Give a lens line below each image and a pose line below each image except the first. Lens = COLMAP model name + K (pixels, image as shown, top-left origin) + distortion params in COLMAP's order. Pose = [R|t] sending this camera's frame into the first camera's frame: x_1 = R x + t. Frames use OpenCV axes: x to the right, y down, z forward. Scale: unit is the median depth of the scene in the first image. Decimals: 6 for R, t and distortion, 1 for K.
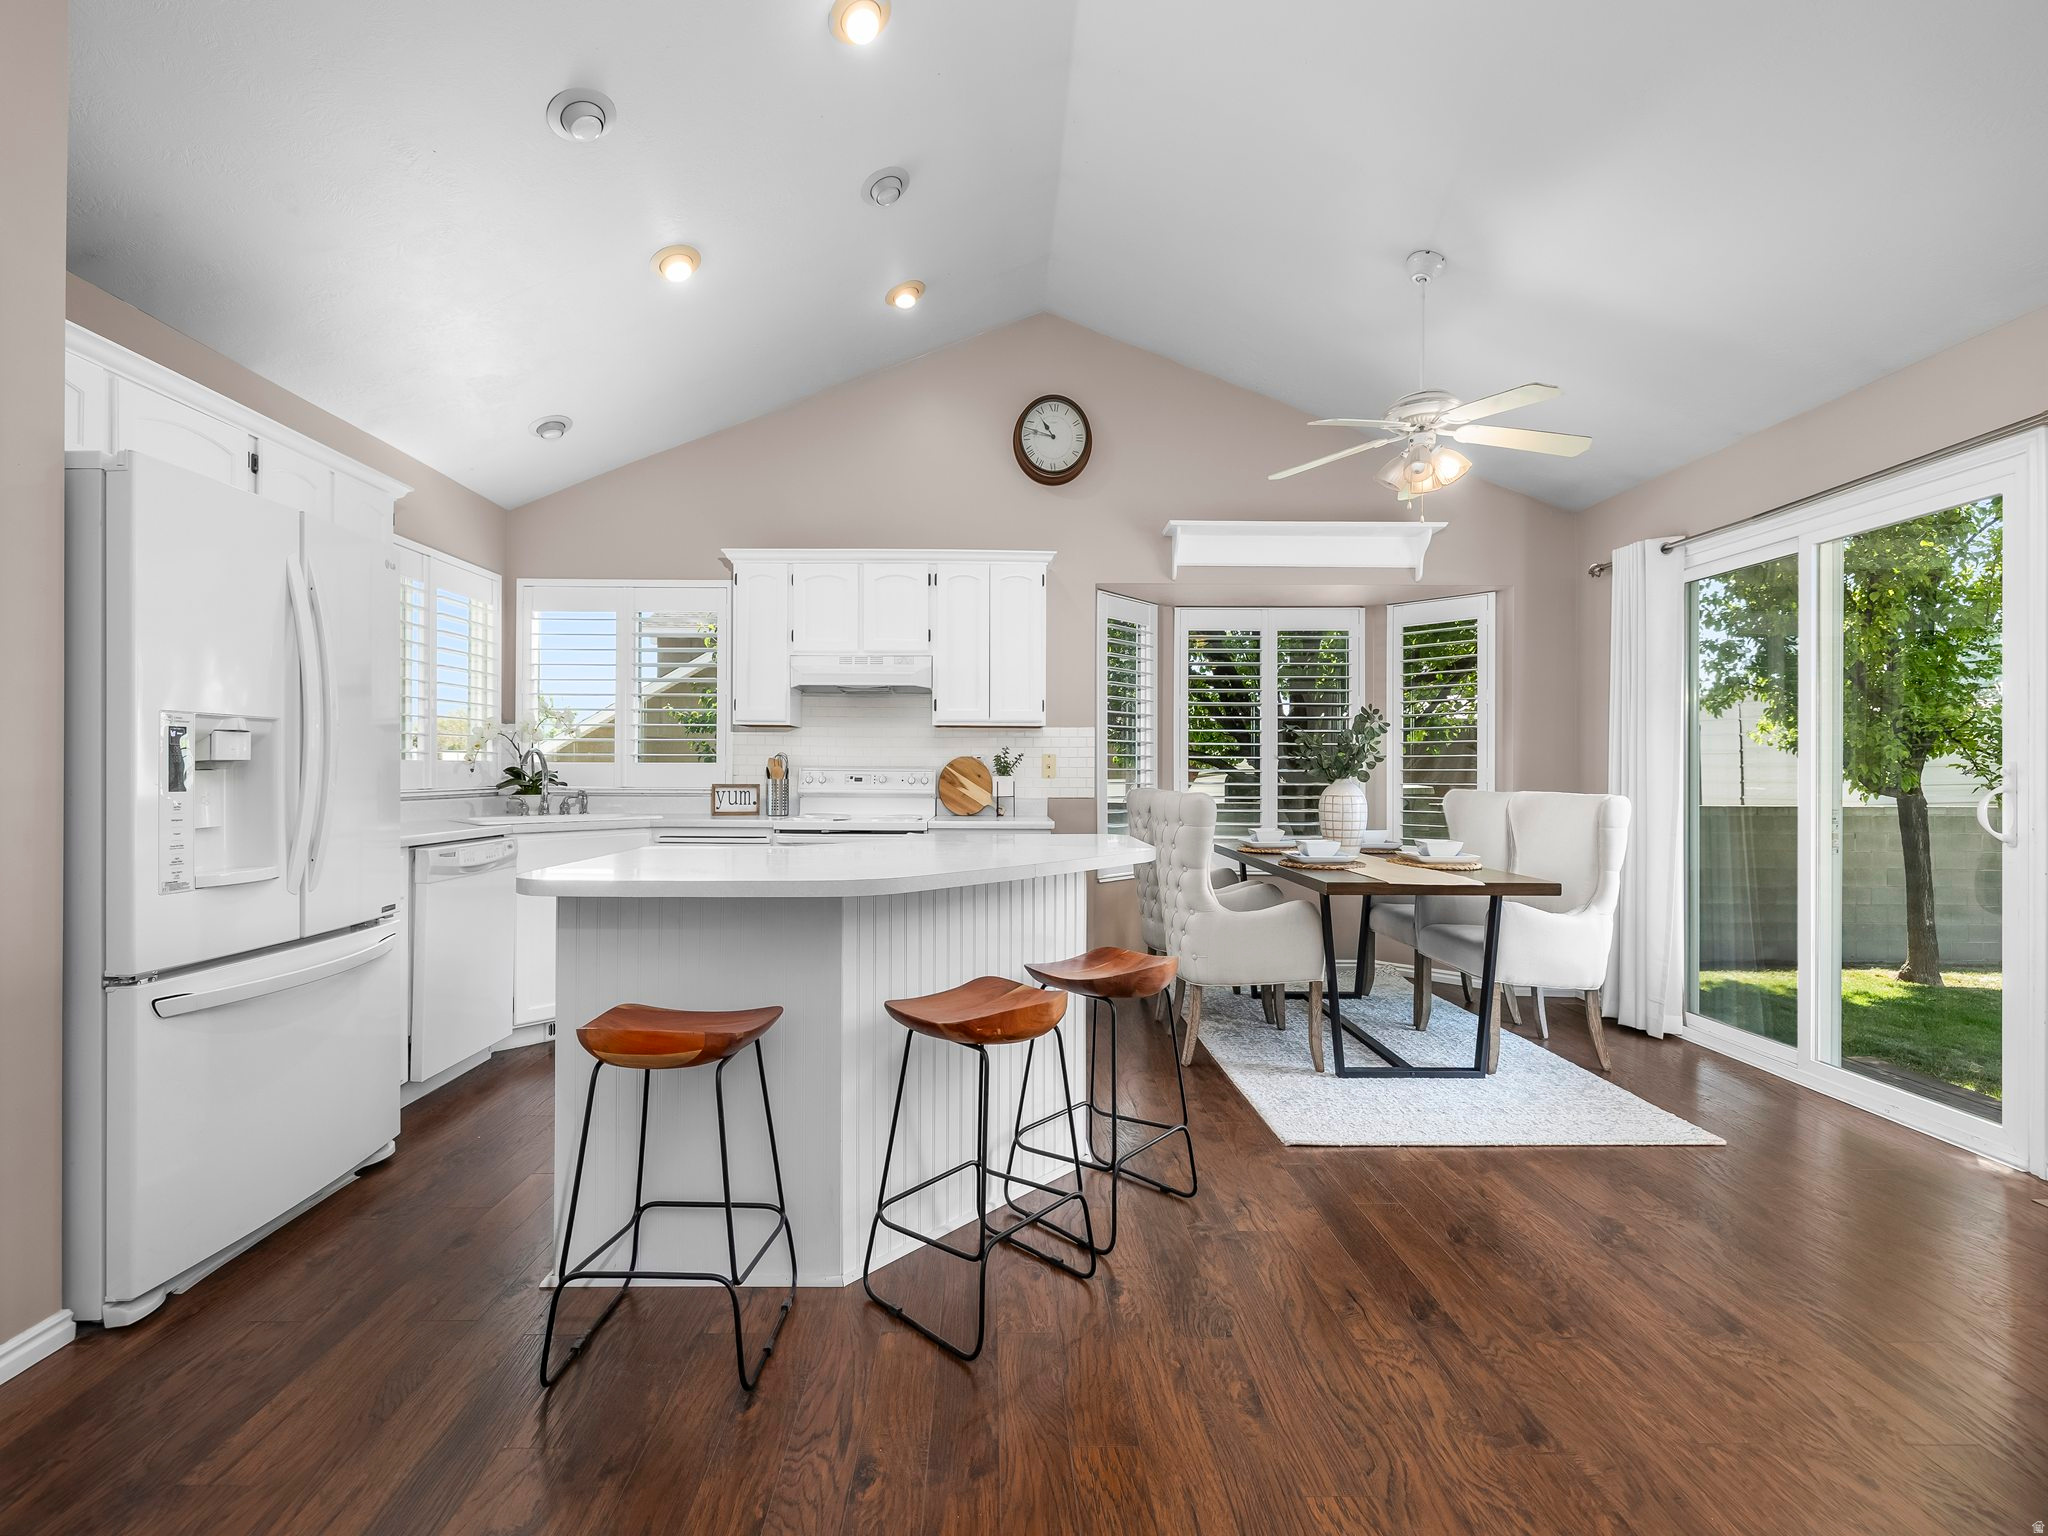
lens RADIAL K [[870.8, 0, 996.0], [0, 870.8, 767.4], [0, 0, 1]] dist [-0.000608, -0.000116]
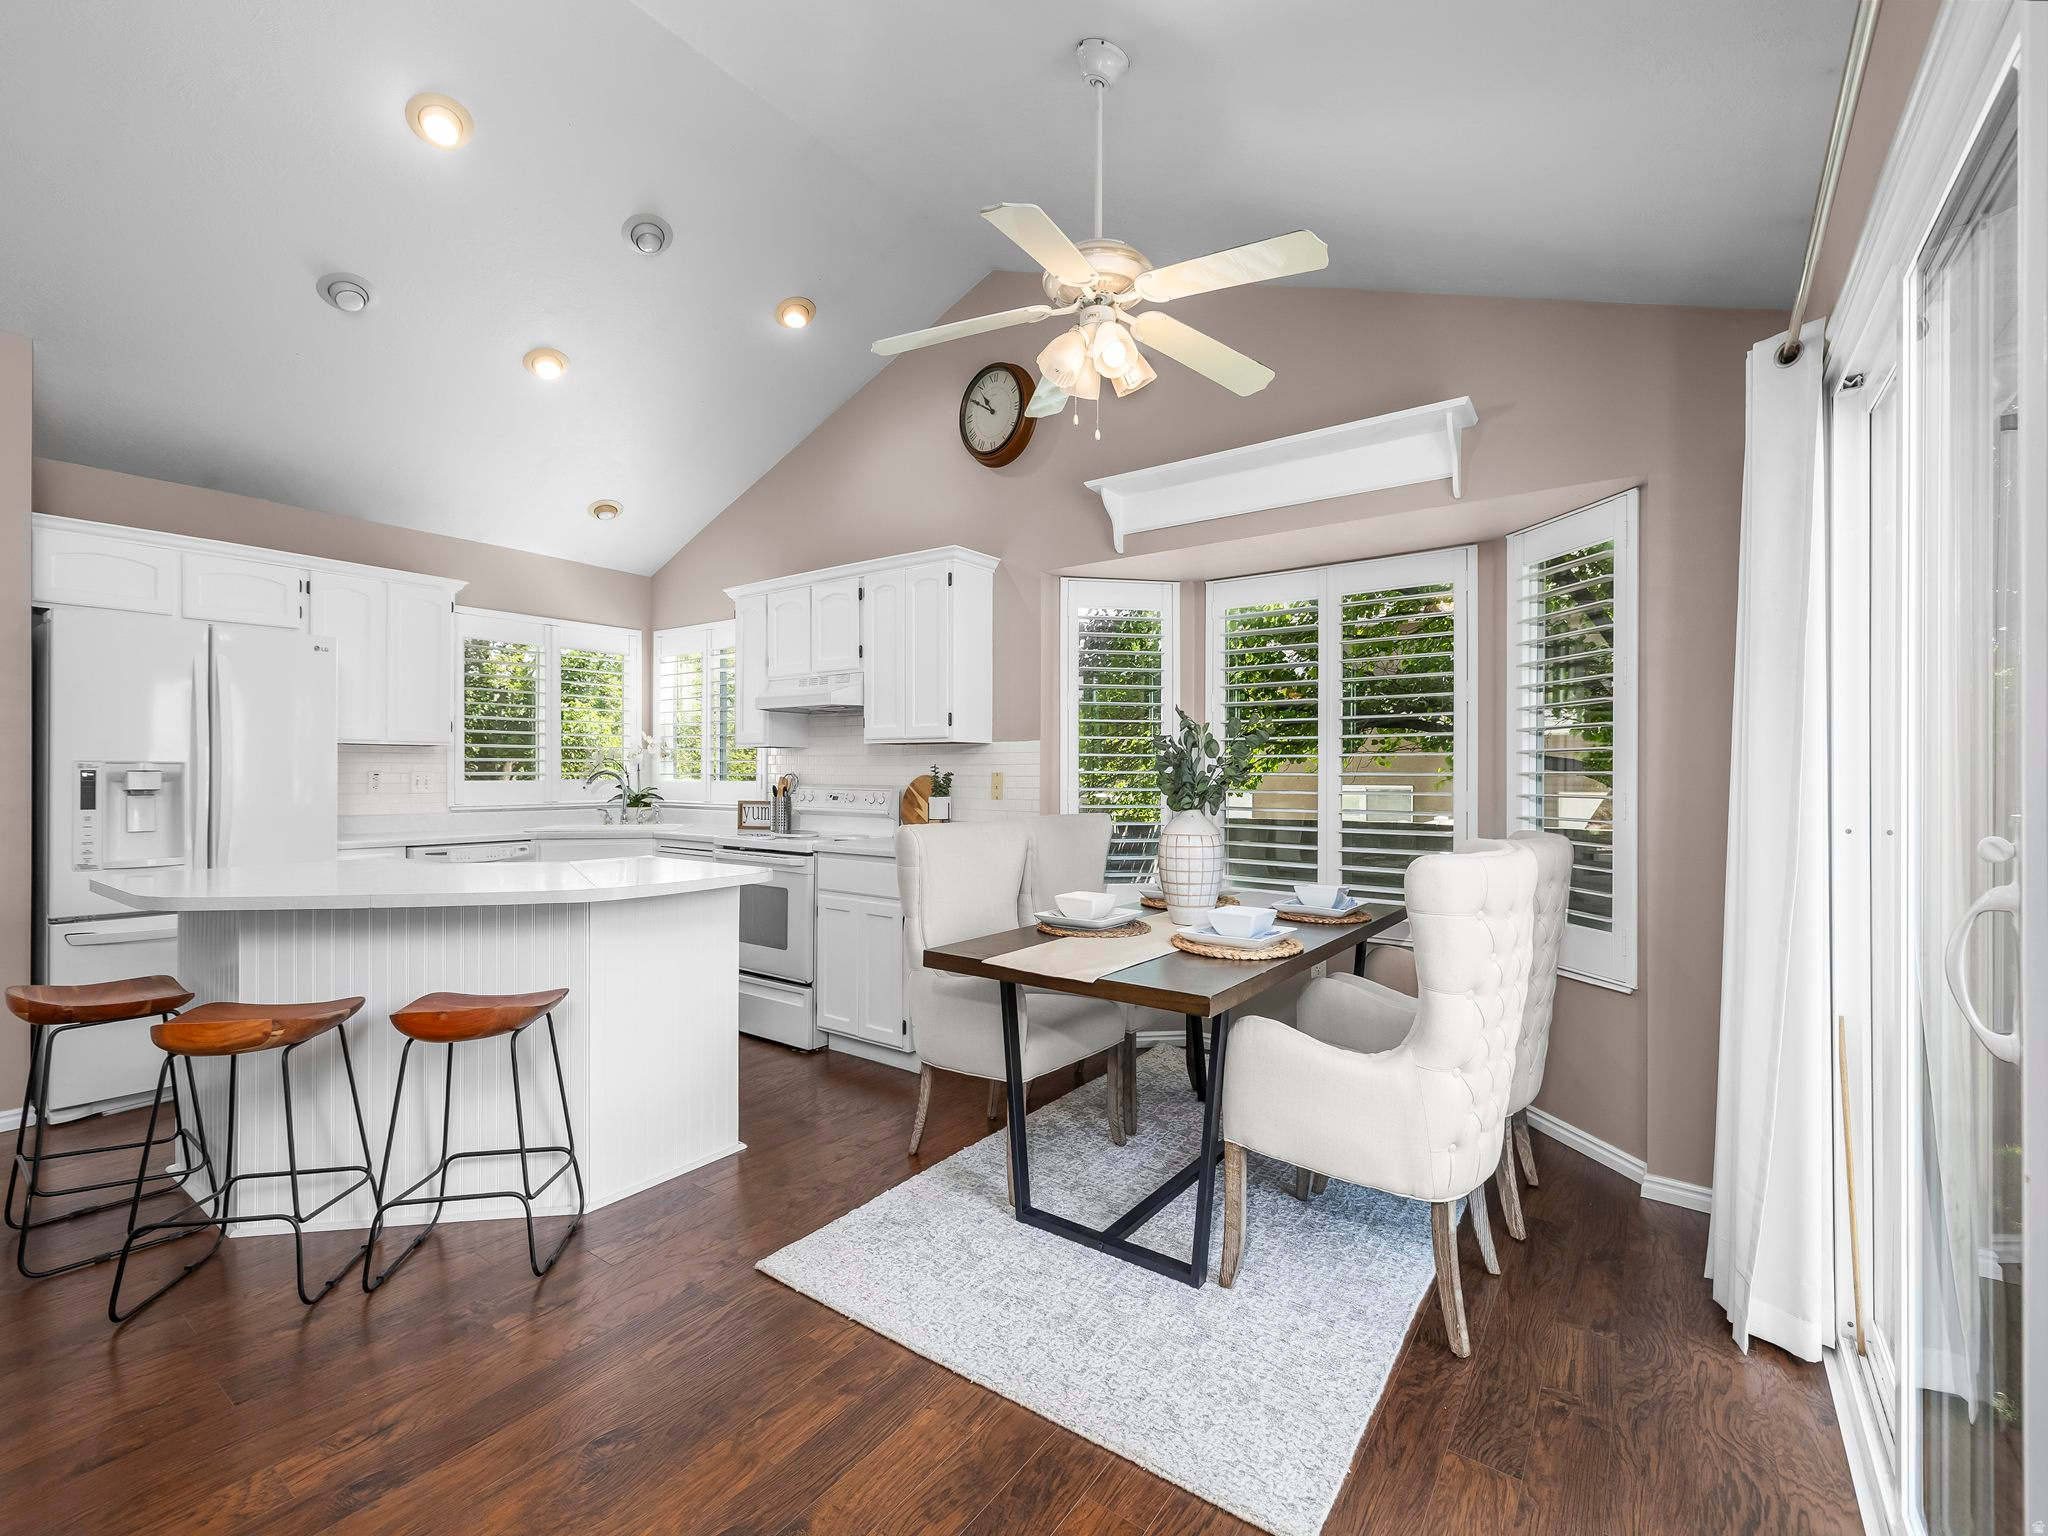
lens RADIAL K [[889.4, 0, 1023.5], [0, 889.4, 773.3], [0, 0, 1]] dist [0.000600, -0.000148]
pose [[0.804221, -0.002358, -0.594325, 0.653417], [0.003487, 0.999994, 0.000751, -0.015740], [0.594320, -0.002676, 0.804224, 0.309014]]
